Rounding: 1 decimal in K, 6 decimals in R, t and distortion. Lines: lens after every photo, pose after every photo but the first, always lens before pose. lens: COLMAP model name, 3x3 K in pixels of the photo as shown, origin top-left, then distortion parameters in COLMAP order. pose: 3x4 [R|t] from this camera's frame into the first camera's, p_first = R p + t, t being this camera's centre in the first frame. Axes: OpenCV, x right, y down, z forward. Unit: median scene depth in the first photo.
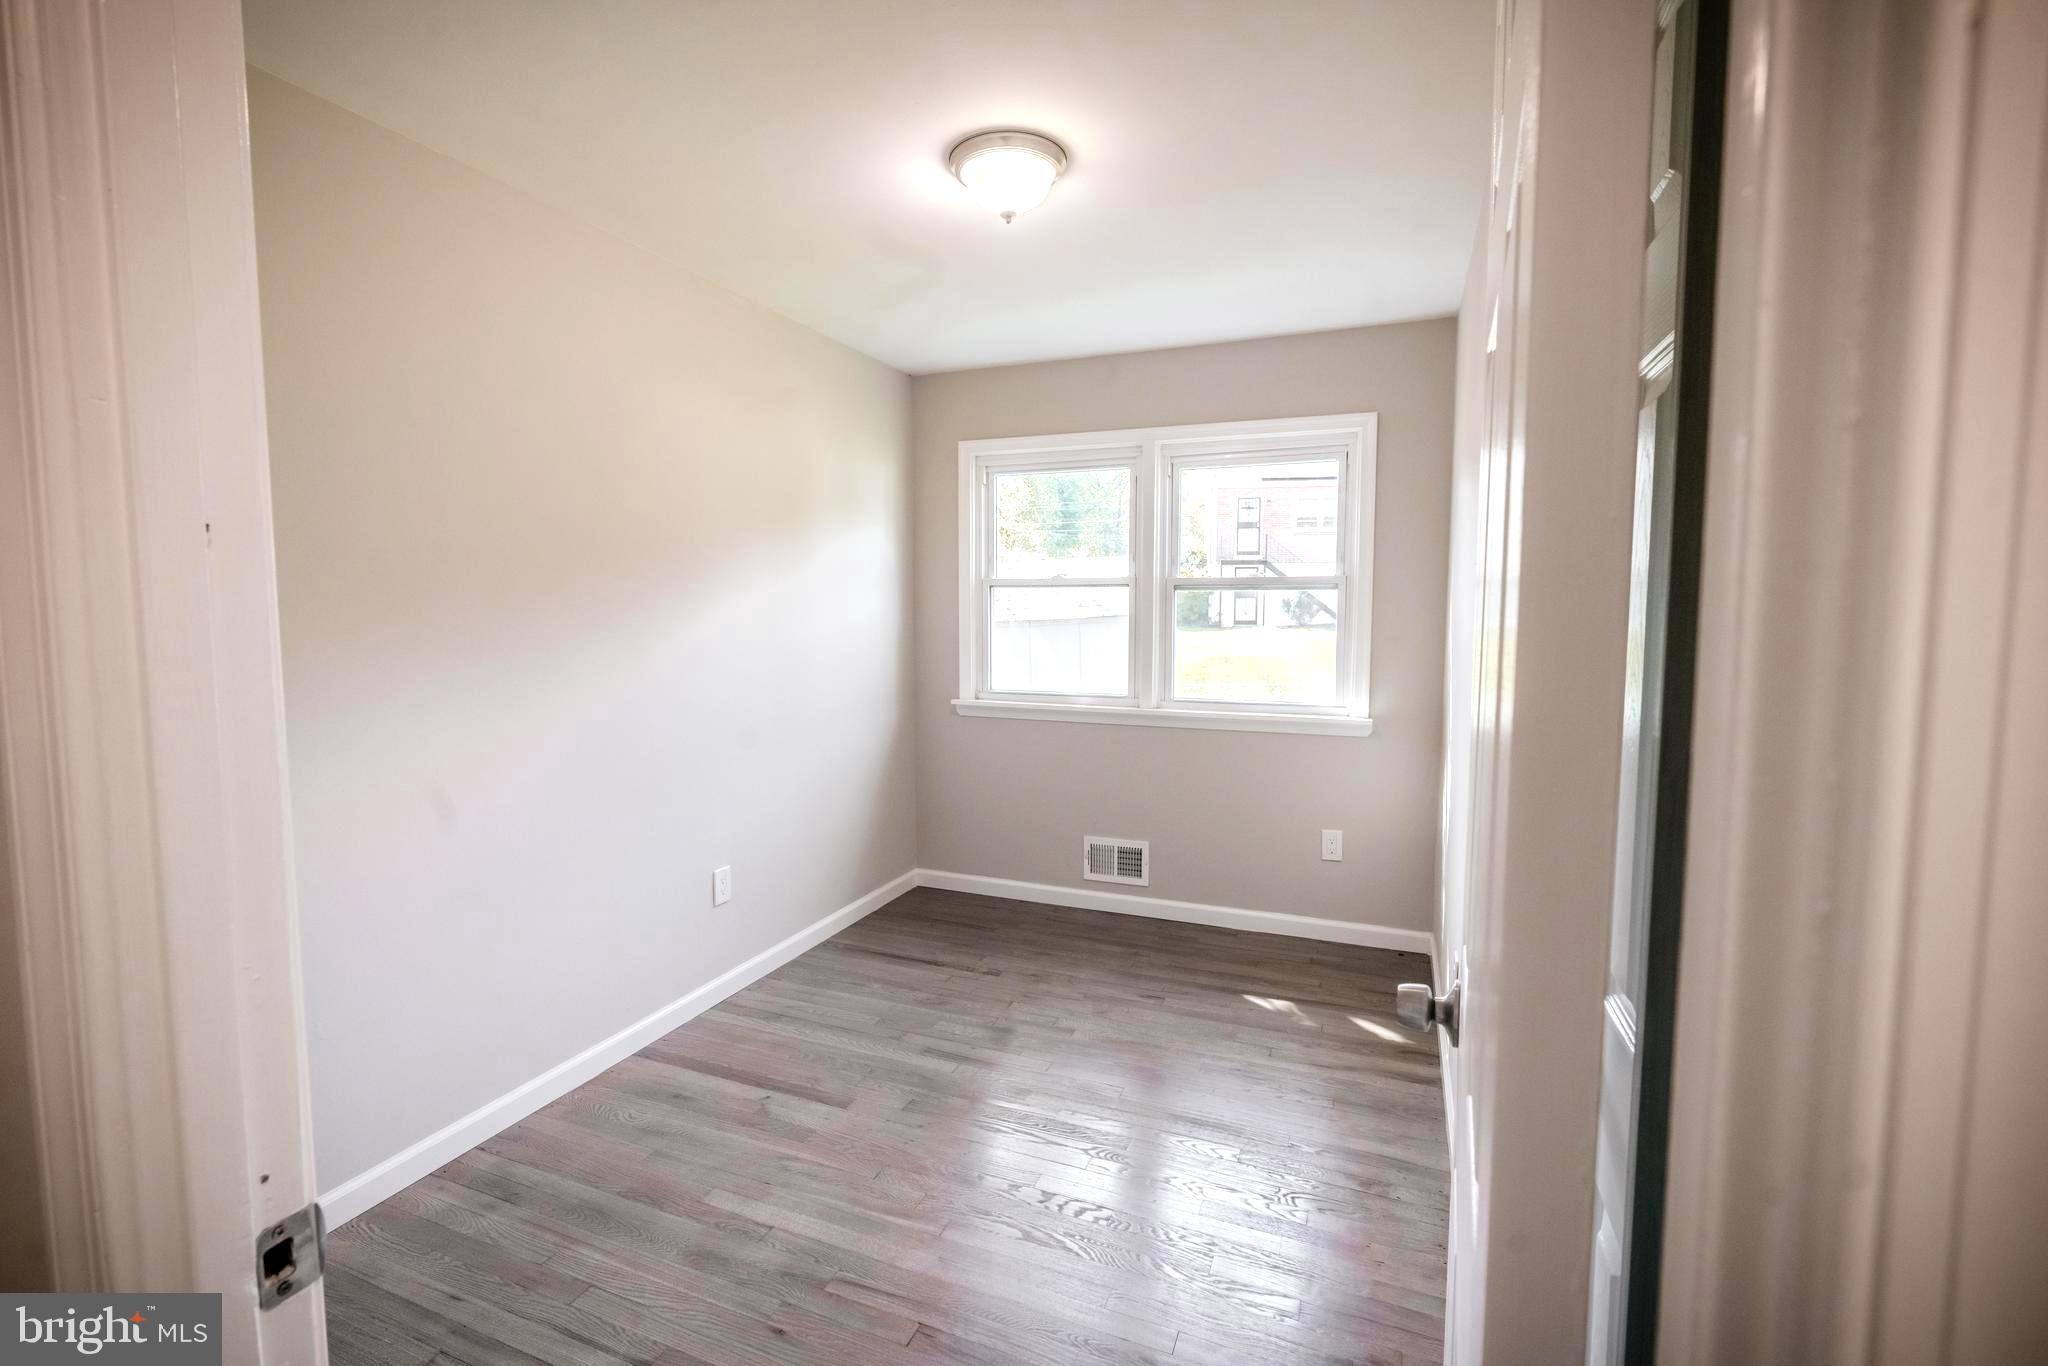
lens RADIAL K [[935.4, 0, 1021.3], [0, 935.4, 667.8], [0, 0, 1]] dist [-0.020484, 0.015284]
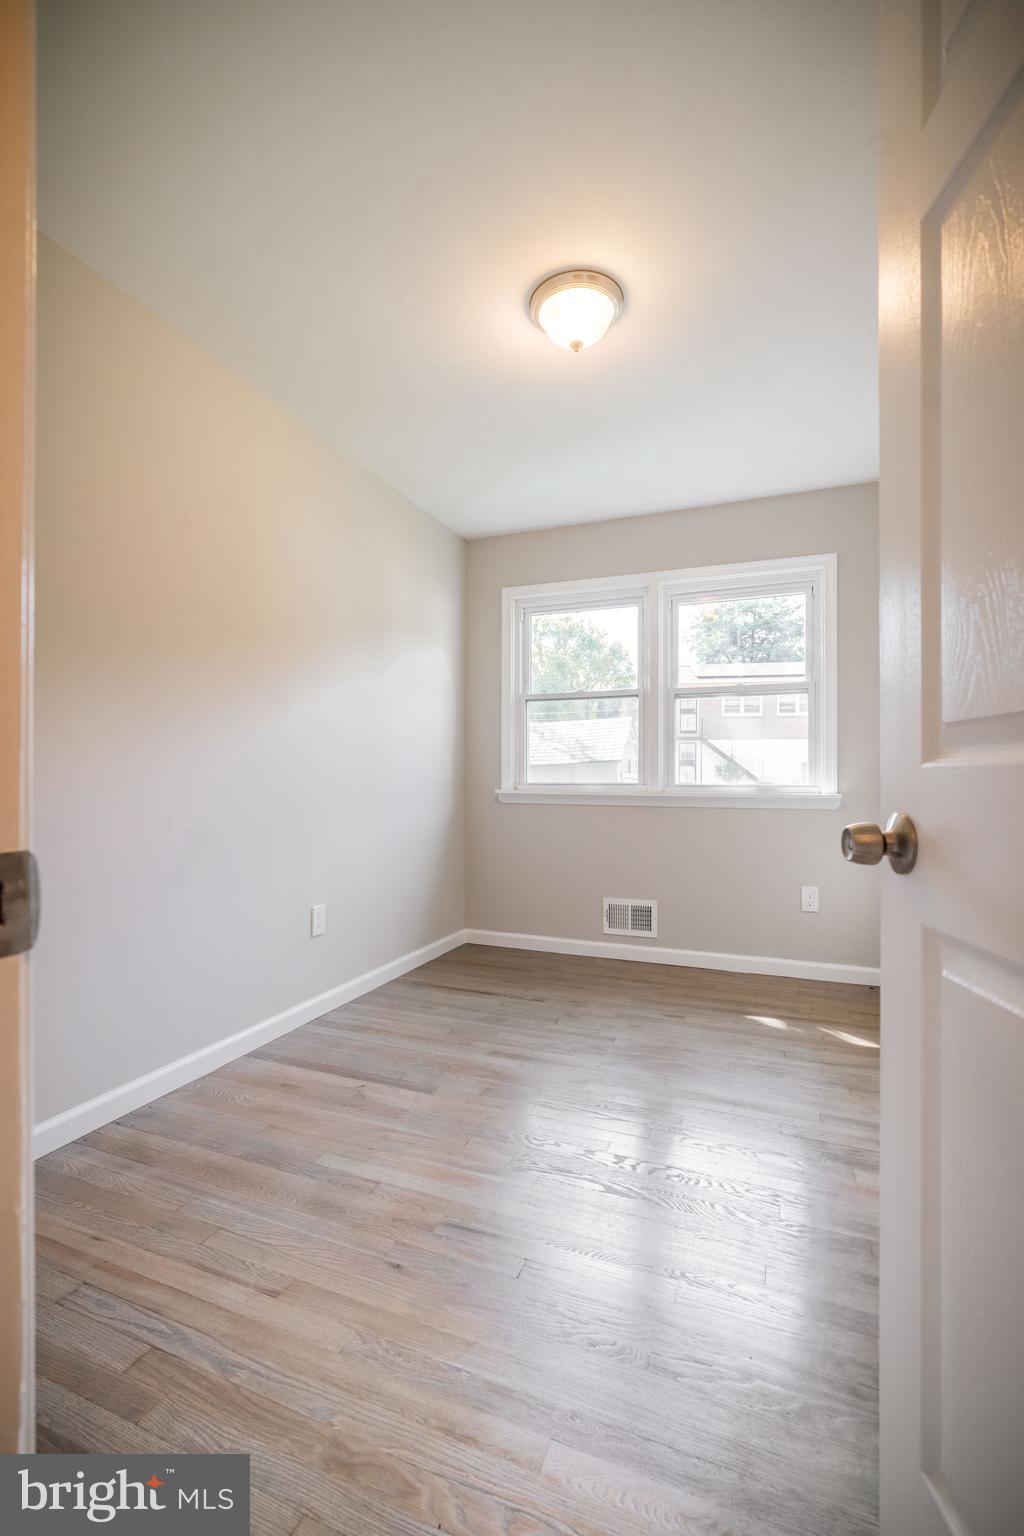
lens RADIAL K [[701.5, 0, 512.0], [0, 701.5, 768.0], [0, 0, 1]] dist [-0.020484, 0.015284]
pose [[0.999998, 0.001932, 0.000988, -0.077396], [-0.001841, 0.996335, -0.085512, 0.124113], [-0.001149, 0.085510, 0.996337, 0.085544]]
